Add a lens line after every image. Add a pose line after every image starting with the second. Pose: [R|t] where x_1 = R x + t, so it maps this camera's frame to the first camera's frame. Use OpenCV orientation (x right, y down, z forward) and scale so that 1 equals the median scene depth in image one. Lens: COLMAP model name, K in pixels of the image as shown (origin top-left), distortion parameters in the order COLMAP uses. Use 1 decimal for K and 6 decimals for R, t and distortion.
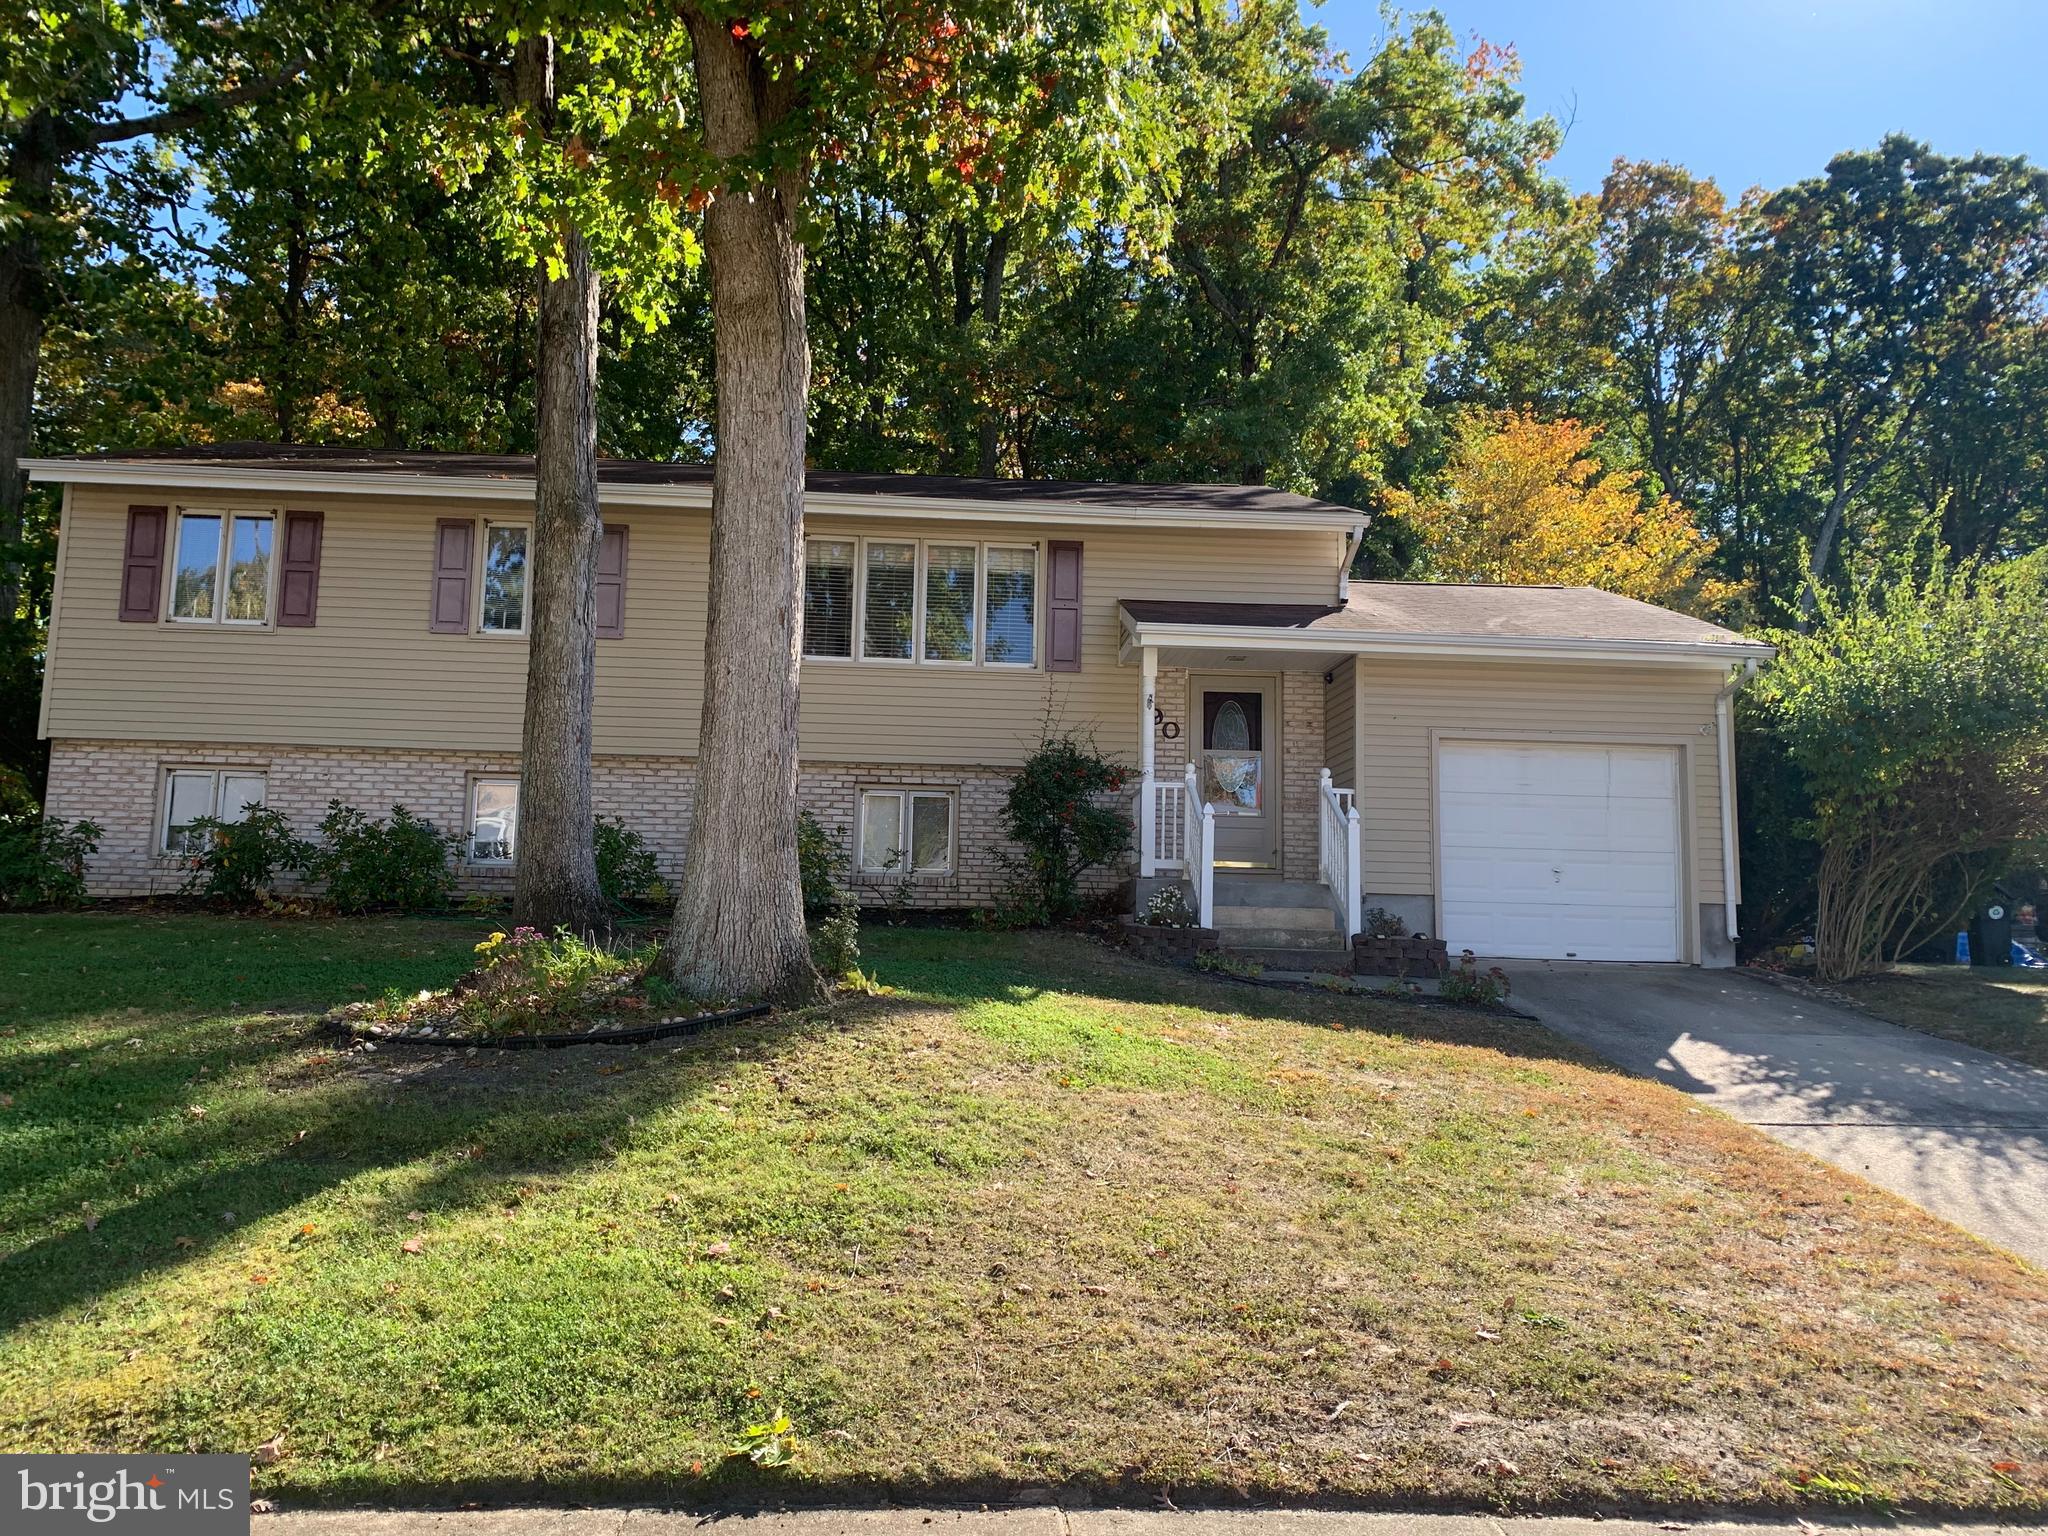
lens RADIAL K [[1558.9, 0, 1021.6], [0, 1558.9, 767.6], [0, 0, 1]] dist [0.056917, -0.047409]
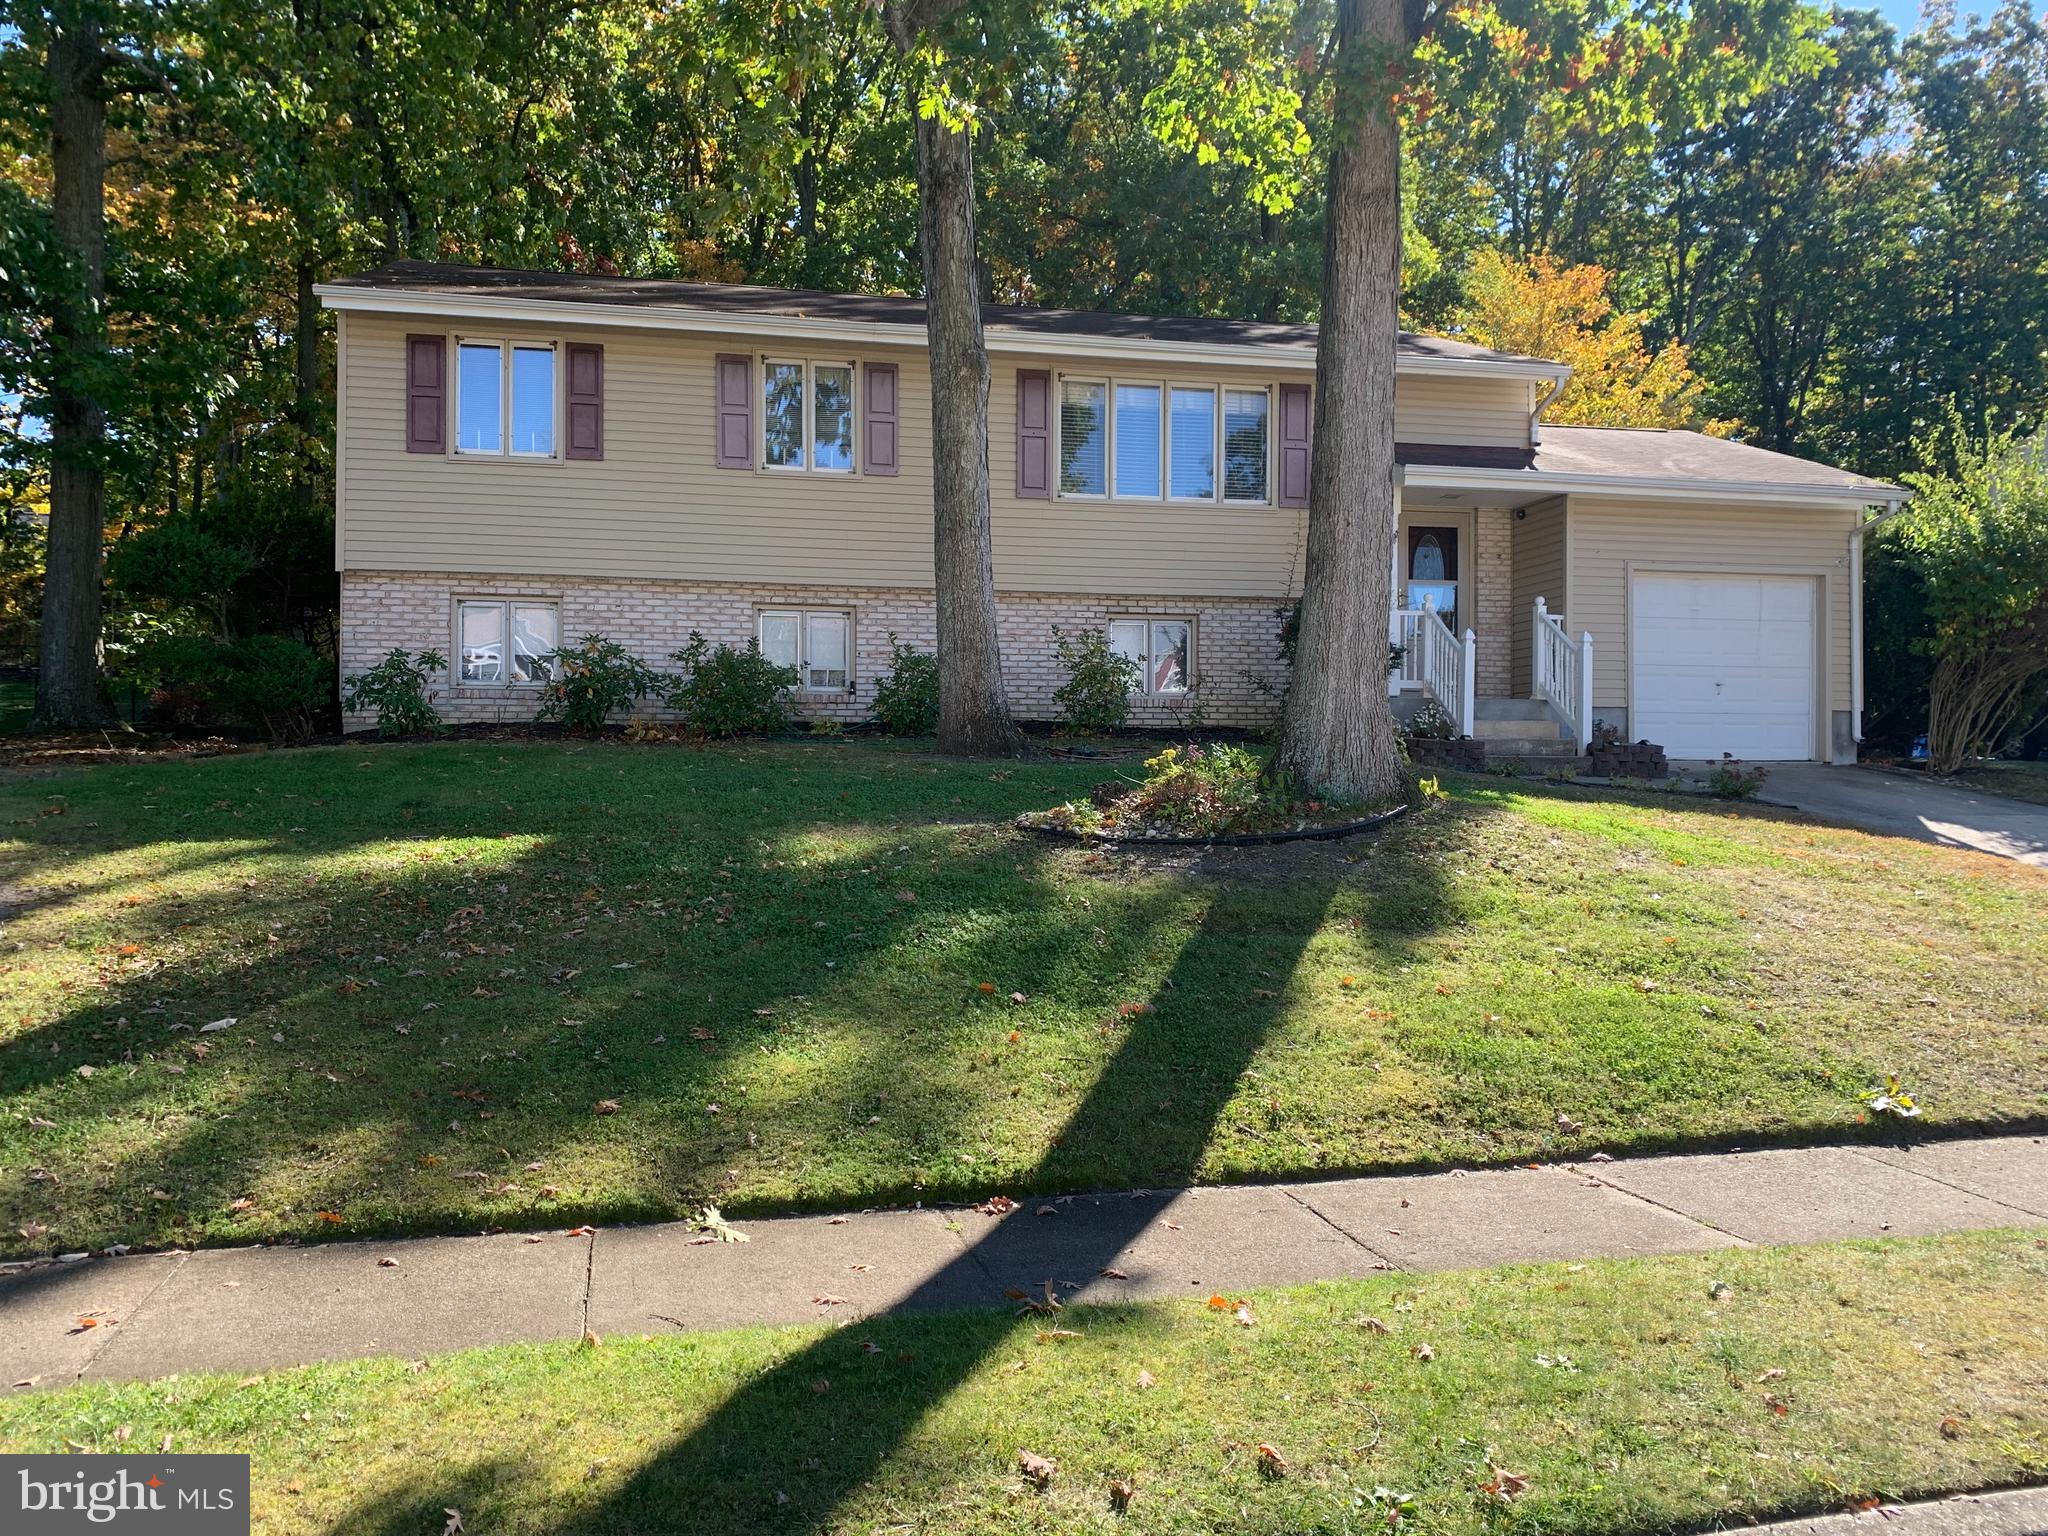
lens RADIAL K [[1558.9, 0, 1030.4], [0, 1558.9, 772.9], [0, 0, 1]] dist [0.056917, -0.047409]
pose [[0.987728, -0.020052, 0.154894, -0.337219], [0.001336, 0.992773, 0.120000, -0.009795], [-0.156180, -0.118320, 0.980616, -0.067242]]
